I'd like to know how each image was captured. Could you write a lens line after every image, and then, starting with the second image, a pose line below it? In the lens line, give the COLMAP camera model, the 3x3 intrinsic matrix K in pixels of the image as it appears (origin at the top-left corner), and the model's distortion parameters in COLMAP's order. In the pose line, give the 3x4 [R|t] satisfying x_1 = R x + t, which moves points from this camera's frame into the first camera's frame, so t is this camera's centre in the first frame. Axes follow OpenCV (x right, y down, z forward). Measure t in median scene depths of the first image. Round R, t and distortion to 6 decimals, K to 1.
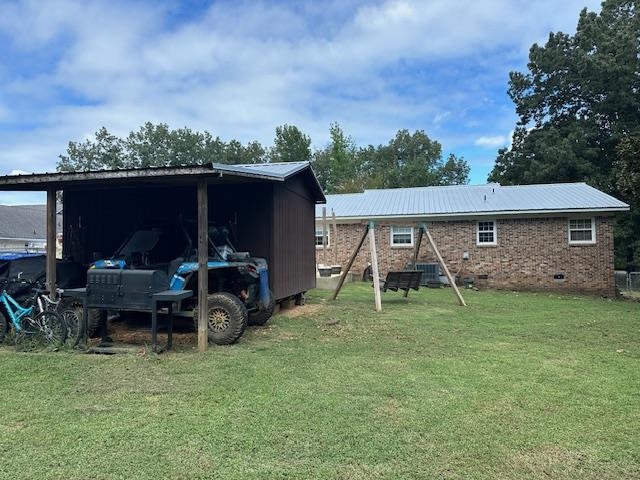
lens RADIAL K [[444.5, 0, 319.0], [0, 444.5, 241.6], [0, 0, 1]] dist [0.070121, -0.093950]
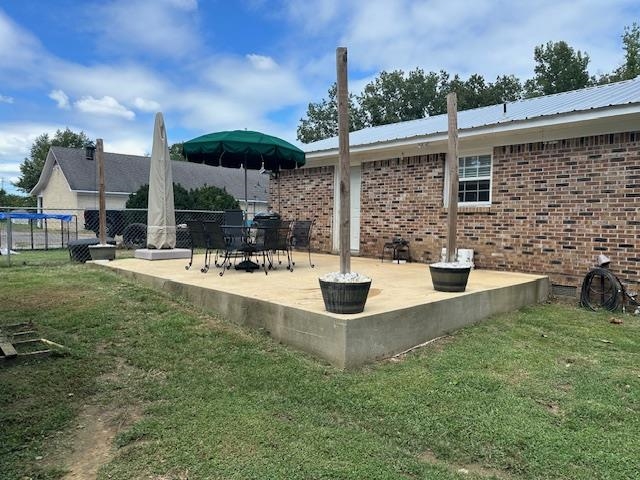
lens RADIAL K [[444.5, 0, 319.0], [0, 444.5, 241.6], [0, 0, 1]] dist [0.070121, -0.093950]
pose [[0.830918, 0.055866, -0.553584, 0.034191], [-0.012925, 0.996616, 0.081176, 0.003701], [0.556245, -0.060295, 0.828828, 0.168921]]
